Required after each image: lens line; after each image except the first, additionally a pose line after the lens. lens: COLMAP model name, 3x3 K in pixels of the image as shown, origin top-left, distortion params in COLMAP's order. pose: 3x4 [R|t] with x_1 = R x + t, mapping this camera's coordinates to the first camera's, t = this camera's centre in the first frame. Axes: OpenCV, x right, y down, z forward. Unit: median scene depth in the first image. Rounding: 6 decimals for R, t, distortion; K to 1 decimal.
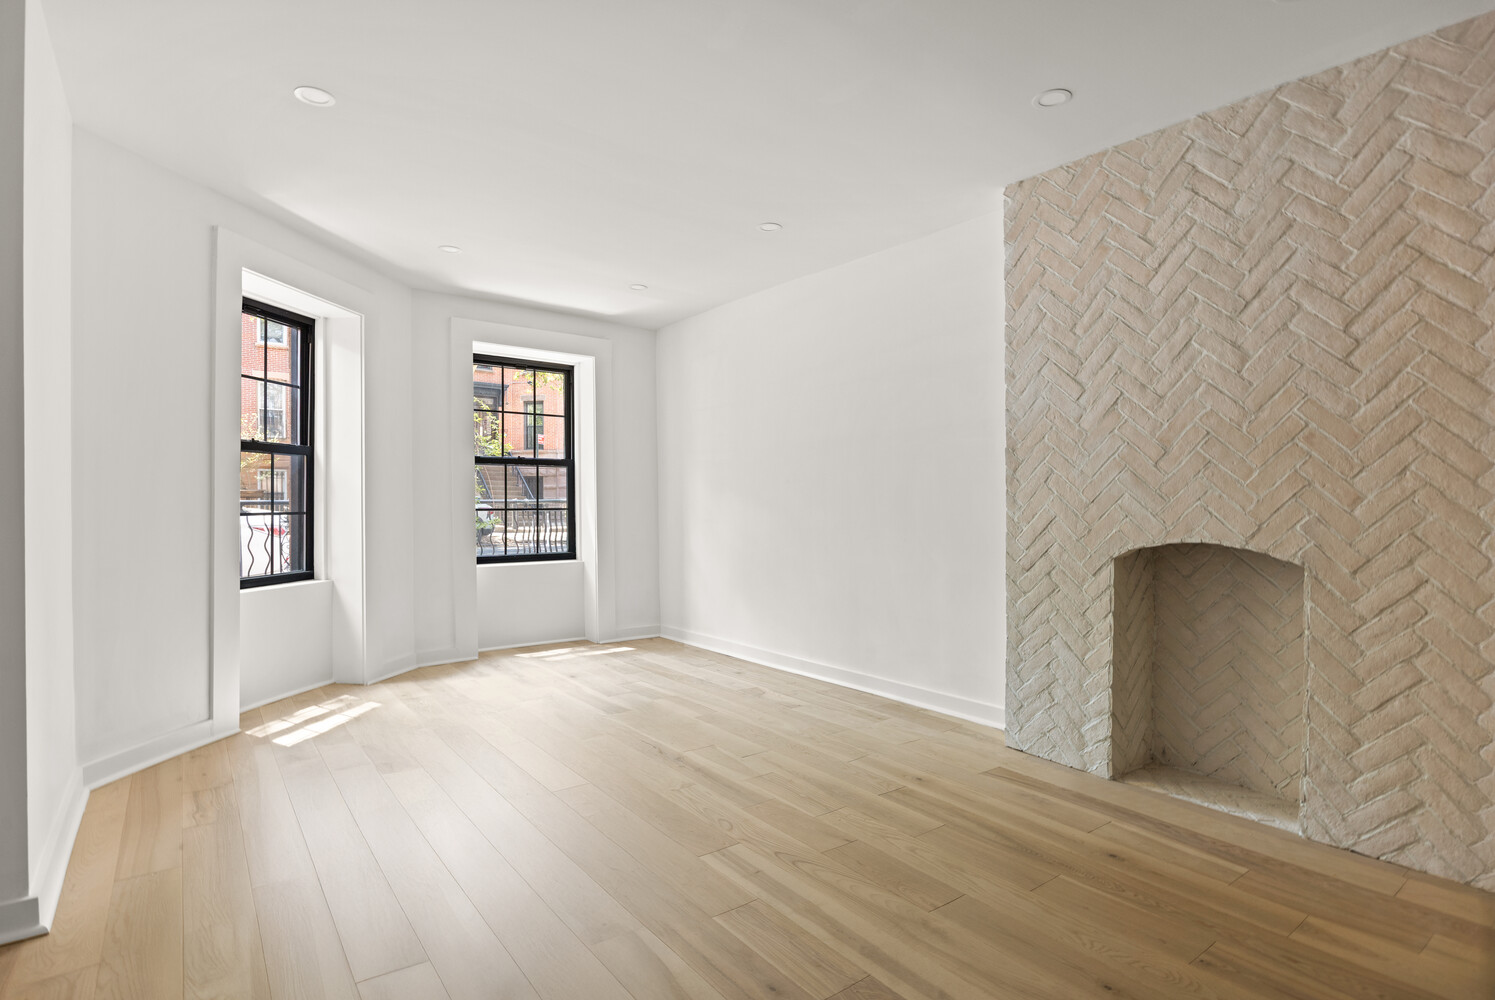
lens RADIAL K [[744.3, 0, 747.5], [0, 744.3, 500.0], [0, 0, 1]] dist [-0.000238, -0.017772]
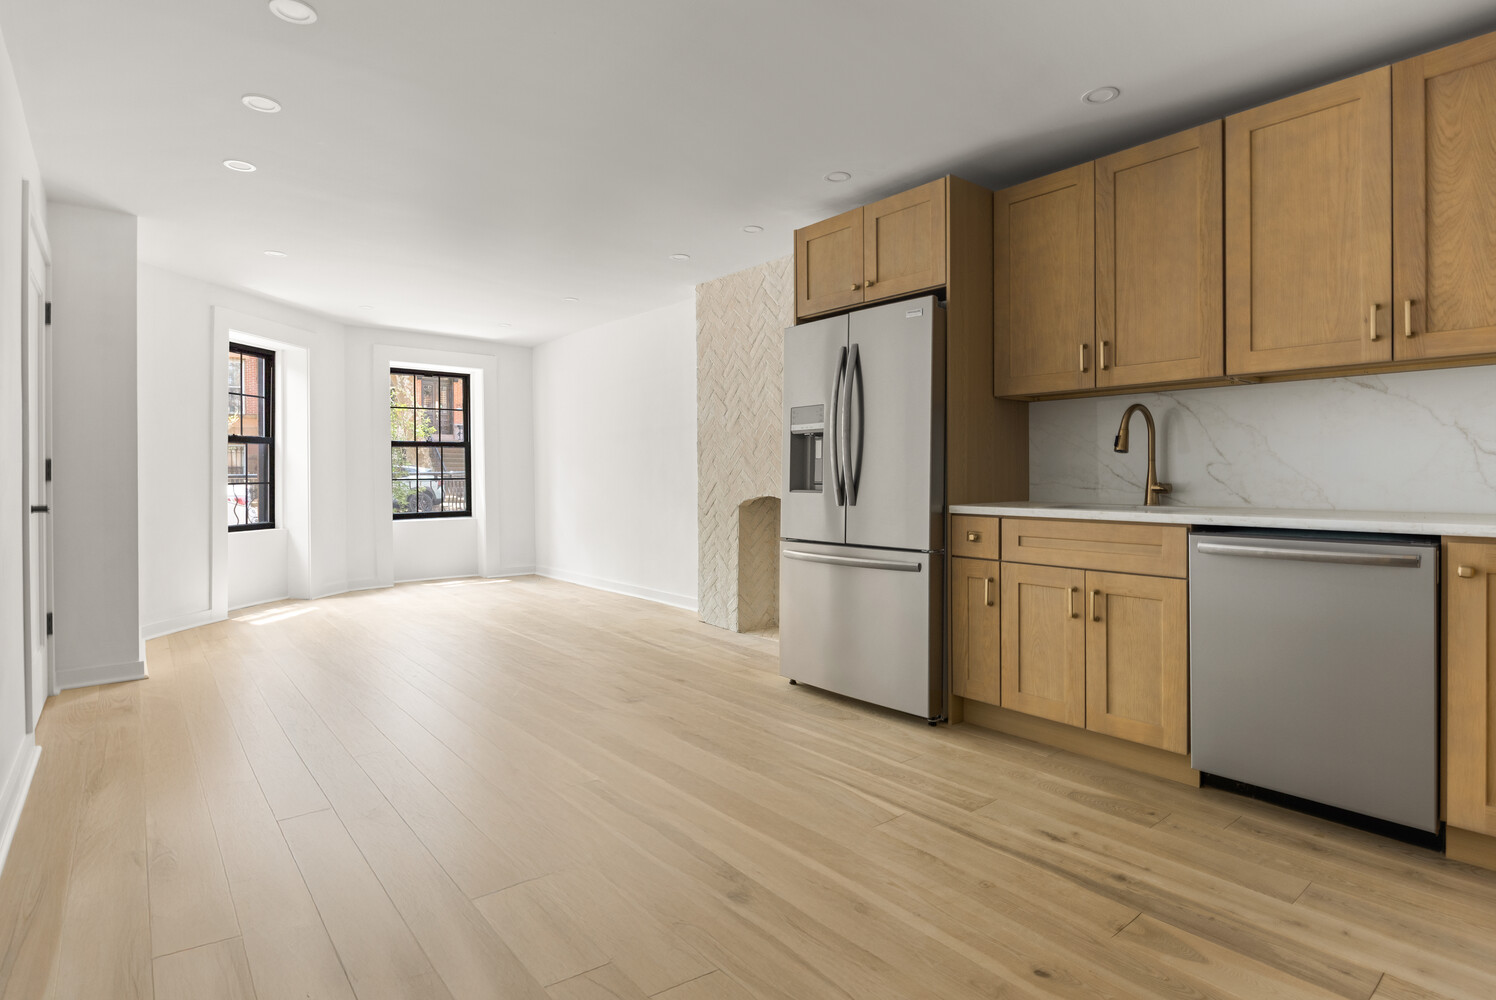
lens RADIAL K [[775.4, 0, 746.4], [0, 775.4, 466.3], [0, 0, 1]] dist [-0.000294, 0.000260]
pose [[0.999688, -0.004081, 0.024639, 0.387700], [0.004154, 0.999987, -0.002923, -0.008637], [-0.024627, 0.003024, 0.999692, -0.692898]]
